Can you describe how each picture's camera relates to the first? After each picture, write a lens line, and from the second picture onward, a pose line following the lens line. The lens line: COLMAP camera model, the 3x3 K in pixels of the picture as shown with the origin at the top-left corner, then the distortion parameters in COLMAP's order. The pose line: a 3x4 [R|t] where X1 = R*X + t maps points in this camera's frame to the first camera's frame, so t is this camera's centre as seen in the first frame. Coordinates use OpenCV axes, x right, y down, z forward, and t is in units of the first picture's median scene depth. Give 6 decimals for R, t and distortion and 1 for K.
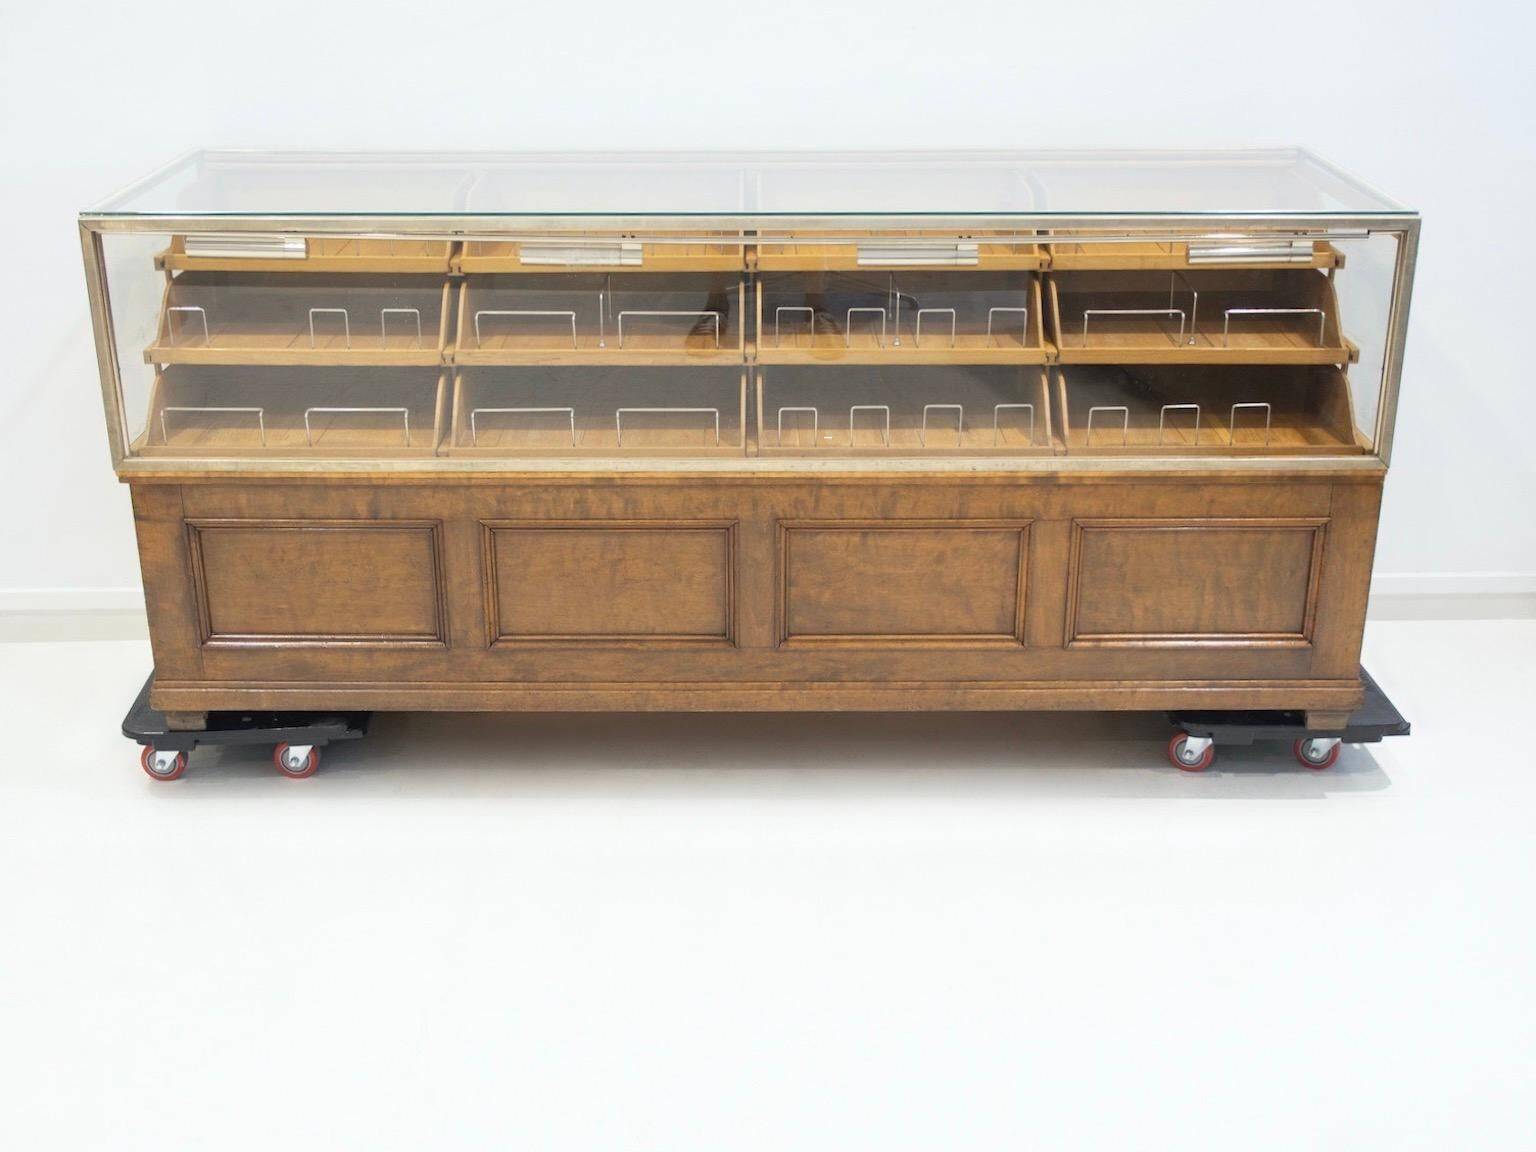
lens RADIAL K [[1871.3, 0, 768.0], [0, 1871.3, 576.0], [0, 0, 1]] dist [-0.006388, -0.016717]
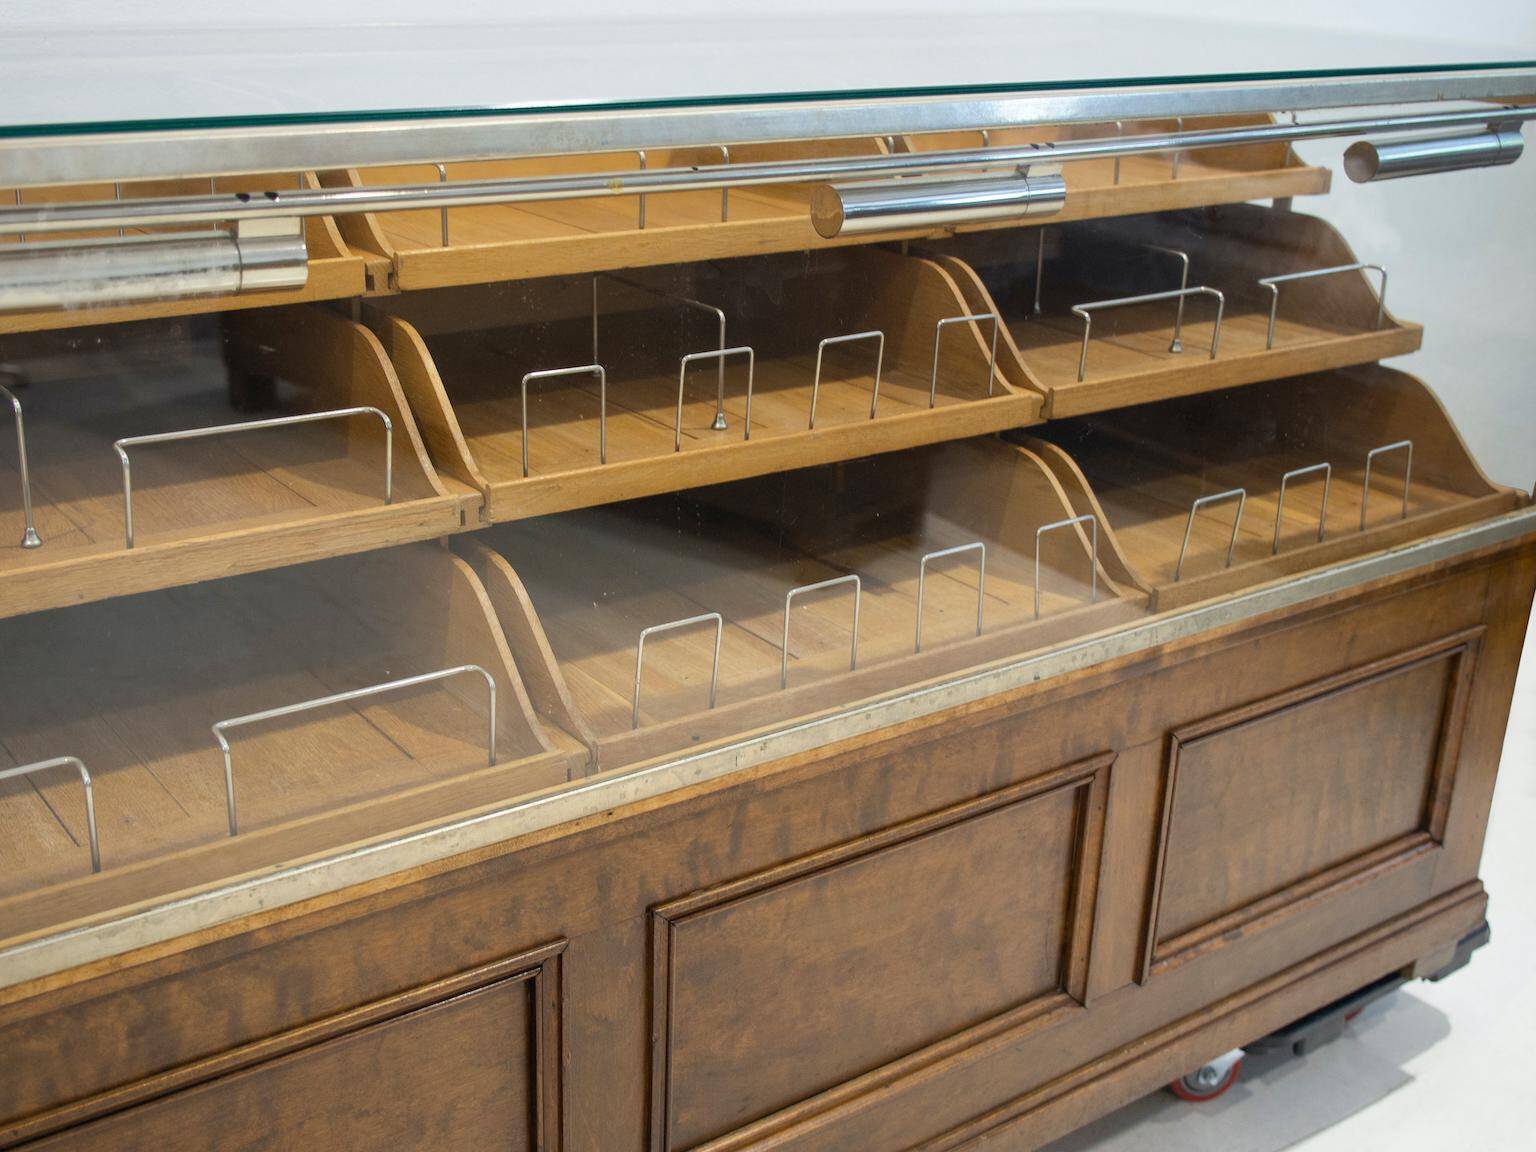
lens RADIAL K [[1807.2, 0, 768.0], [0, 1807.2, 576.0], [0, 0, 1]] dist [-0.016780, -0.006755]
pose [[0.807640, -0.180681, 0.561313, -0.175135], [0.189744, 0.980903, 0.042731, -0.109800], [-0.558315, 0.071995, 0.826500, 0.670577]]
